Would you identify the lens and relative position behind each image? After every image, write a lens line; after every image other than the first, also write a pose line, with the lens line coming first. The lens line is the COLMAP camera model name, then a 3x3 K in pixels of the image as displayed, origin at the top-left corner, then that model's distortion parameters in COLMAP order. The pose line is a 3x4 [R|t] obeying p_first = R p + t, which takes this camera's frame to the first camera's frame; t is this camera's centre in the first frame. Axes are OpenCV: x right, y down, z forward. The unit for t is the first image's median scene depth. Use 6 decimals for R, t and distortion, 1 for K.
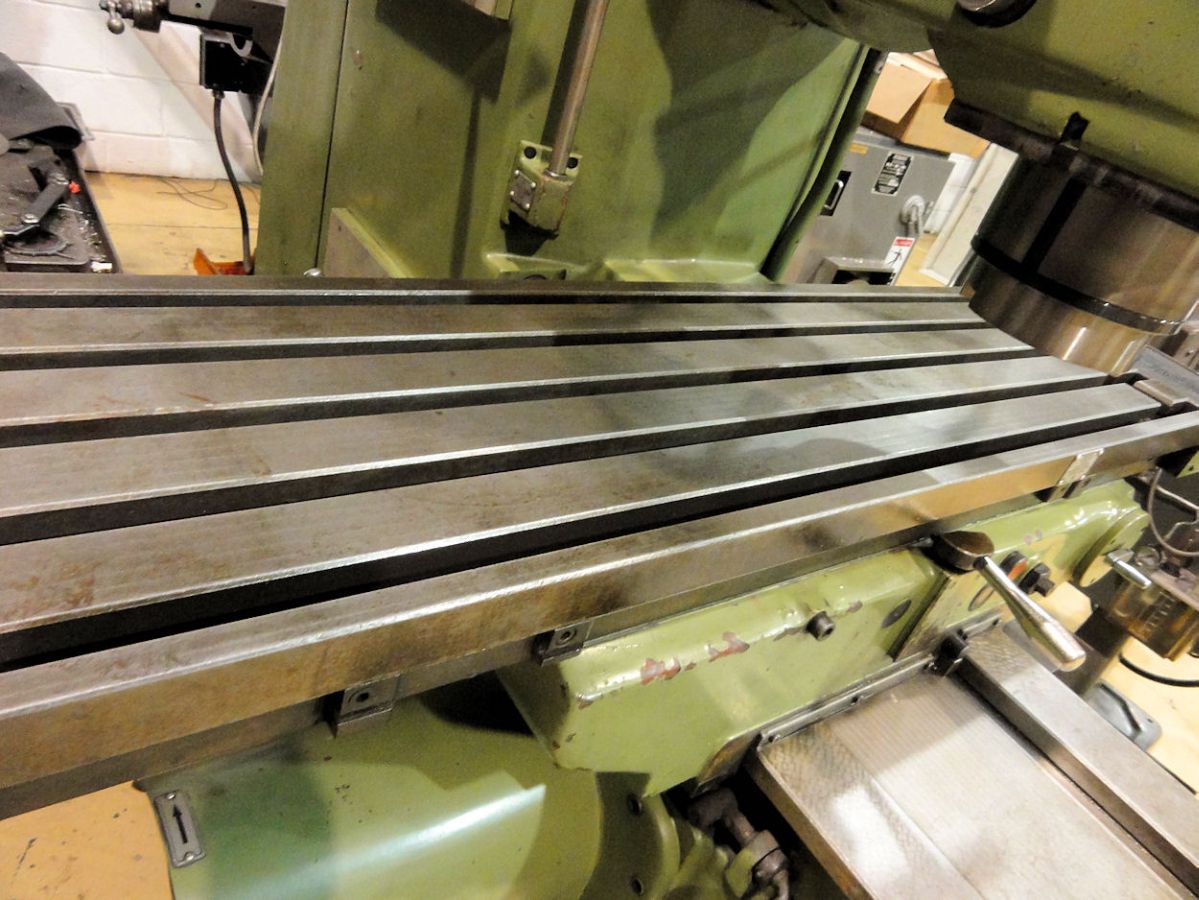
lens RADIAL K [[836.8, 0, 600.7], [0, 836.8, 448.3], [0, 0, 1]] dist [-0.005323, -0.002482]
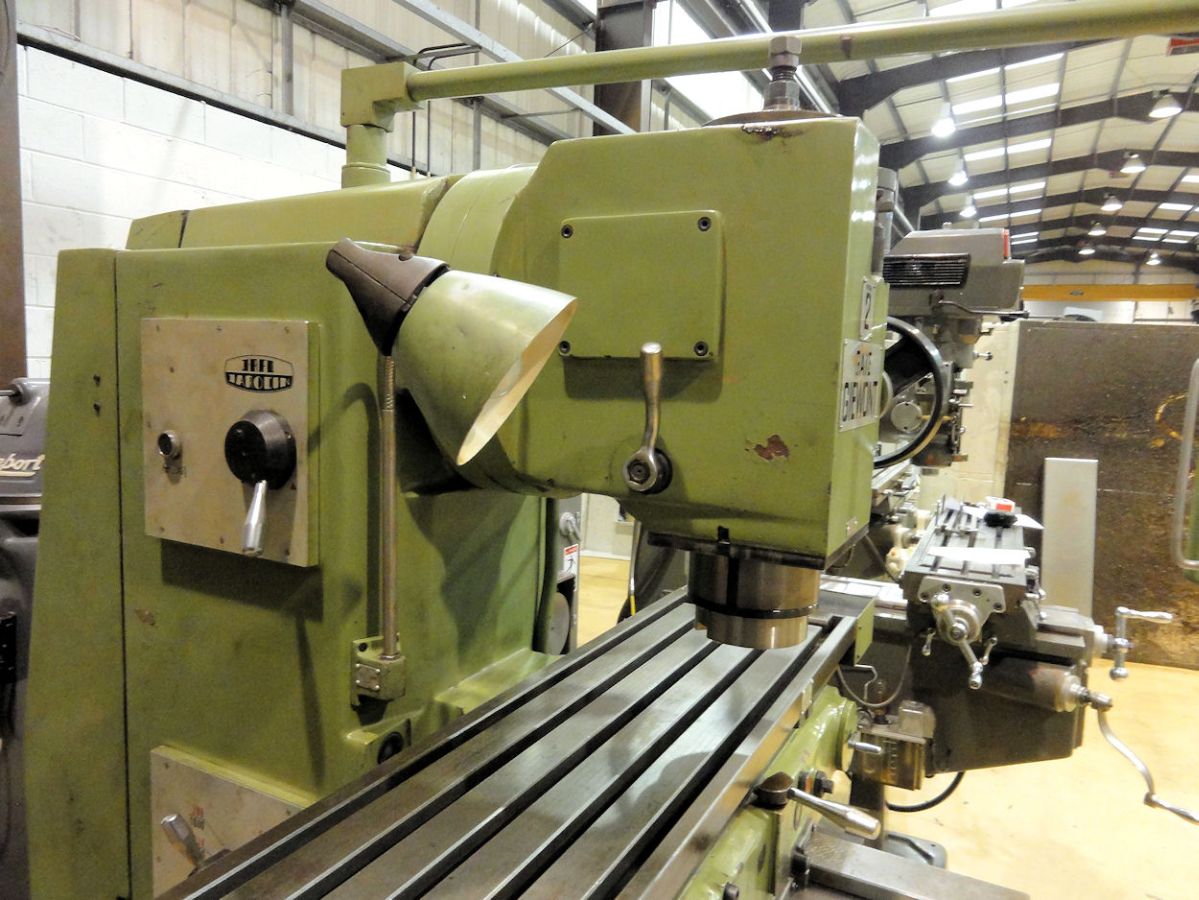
lens RADIAL K [[836.8, 0, 600.7], [0, 836.8, 448.3], [0, 0, 1]] dist [-0.005323, -0.002482]
pose [[0.855841, -0.295162, 0.424754, -0.214380], [0.431791, 0.859816, -0.272531, -0.101926], [-0.284770, 0.416648, 0.863314, -0.323400]]
